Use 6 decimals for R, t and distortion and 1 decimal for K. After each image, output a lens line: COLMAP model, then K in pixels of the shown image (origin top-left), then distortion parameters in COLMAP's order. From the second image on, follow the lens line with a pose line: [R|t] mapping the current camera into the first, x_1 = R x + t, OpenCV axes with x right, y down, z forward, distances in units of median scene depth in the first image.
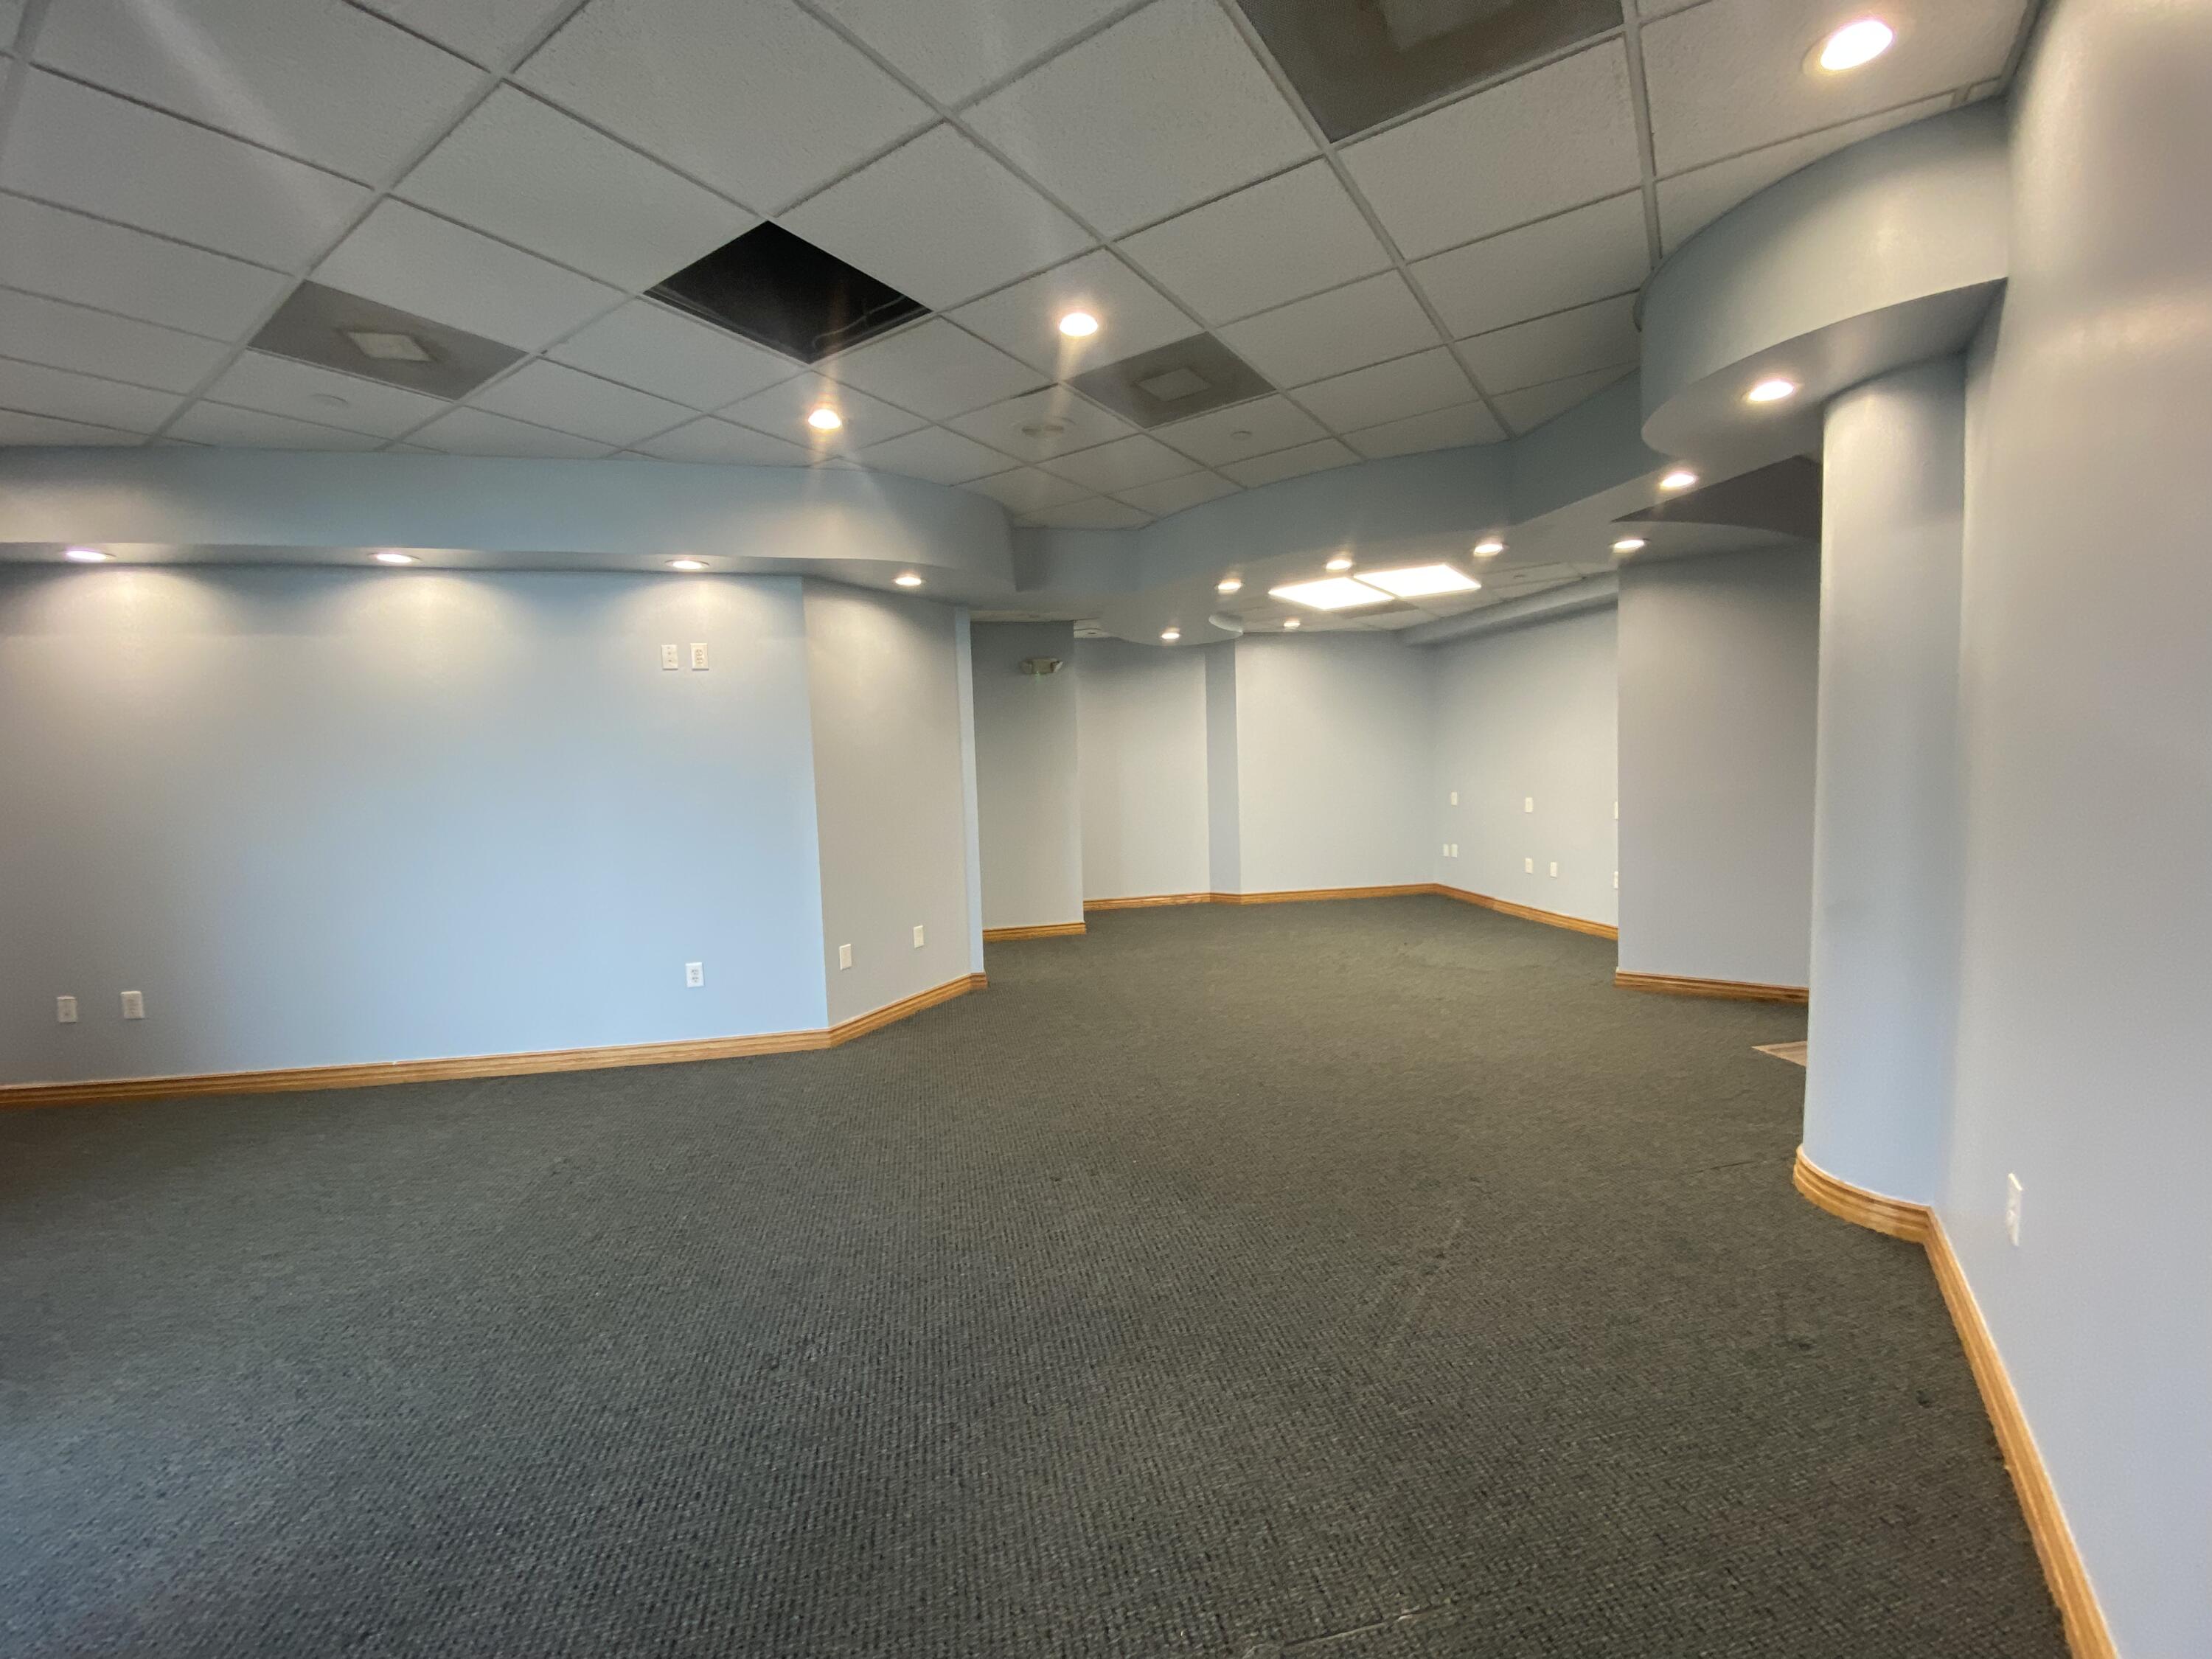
lens RADIAL K [[911.8, 0, 1103.3], [0, 911.8, 816.5], [0, 0, 1]] dist [0.031414, -0.021360]
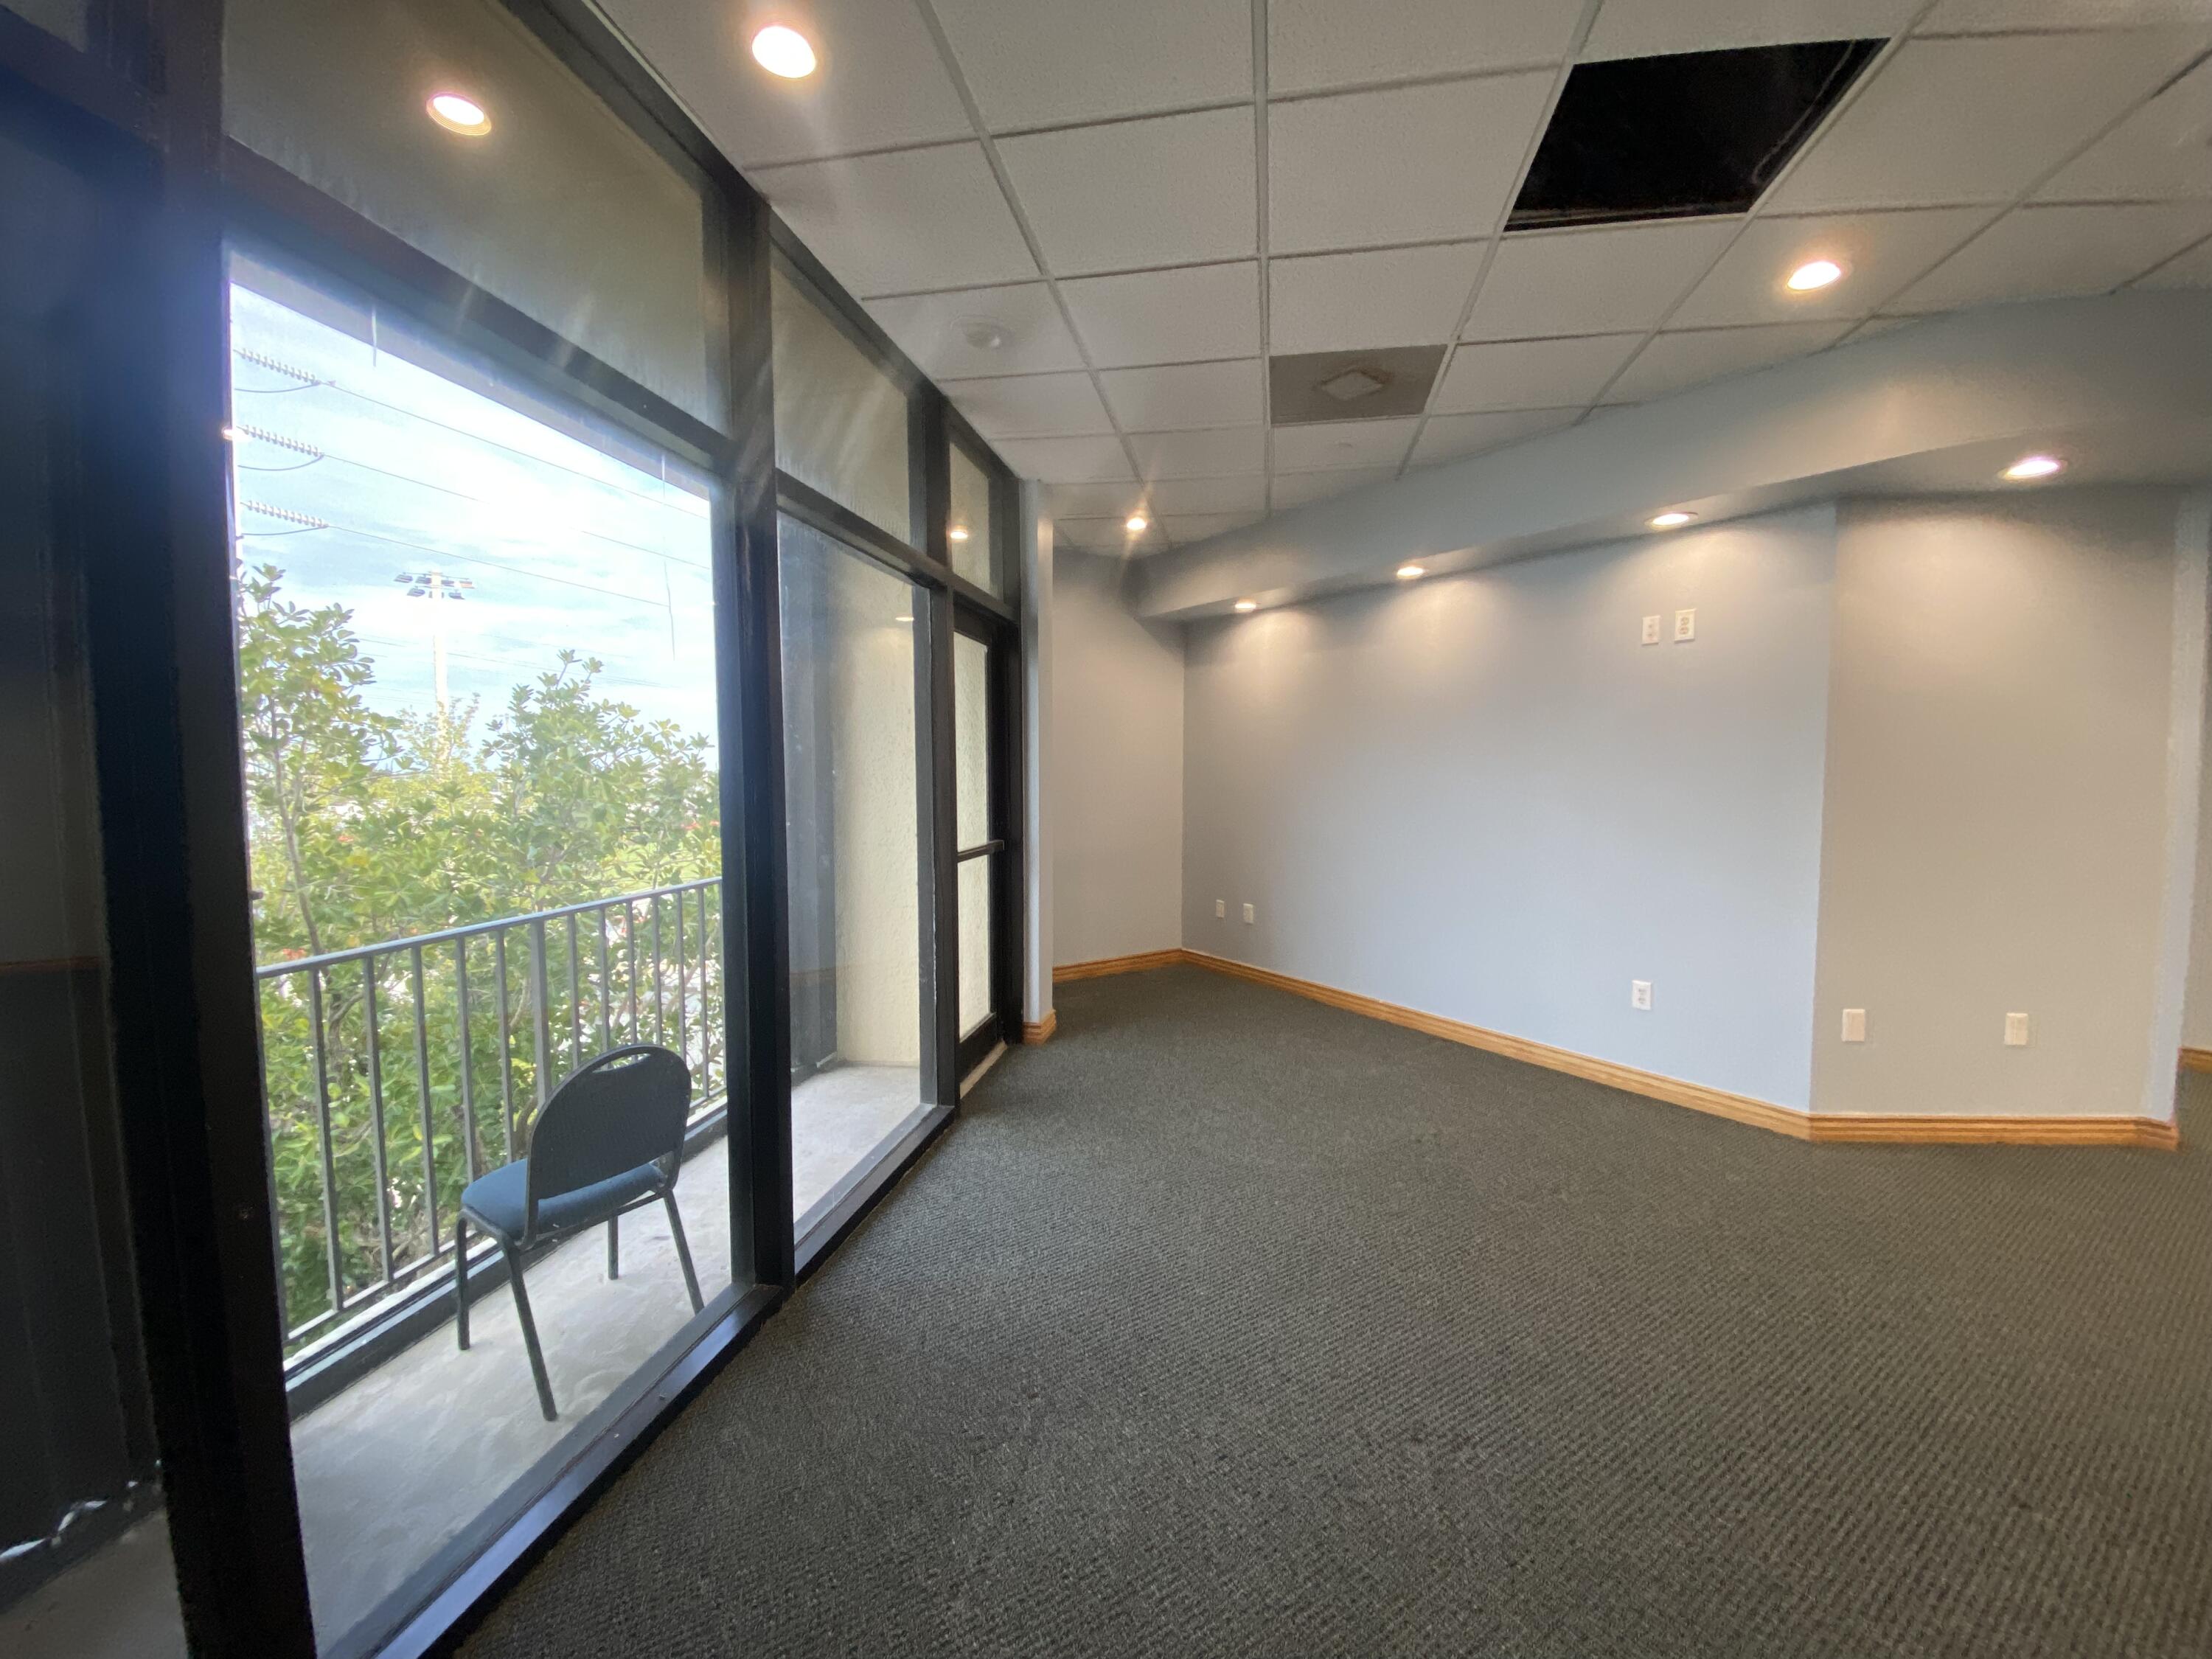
lens RADIAL K [[911.8, 0, 1103.3], [0, 911.8, 816.5], [0, 0, 1]] dist [0.031414, -0.021360]
pose [[0.405879, 0.075752, -0.910782, 0.135853], [-0.072068, 0.996109, 0.050733, -0.003803], [0.911081, 0.045047, 0.409759, 0.179422]]
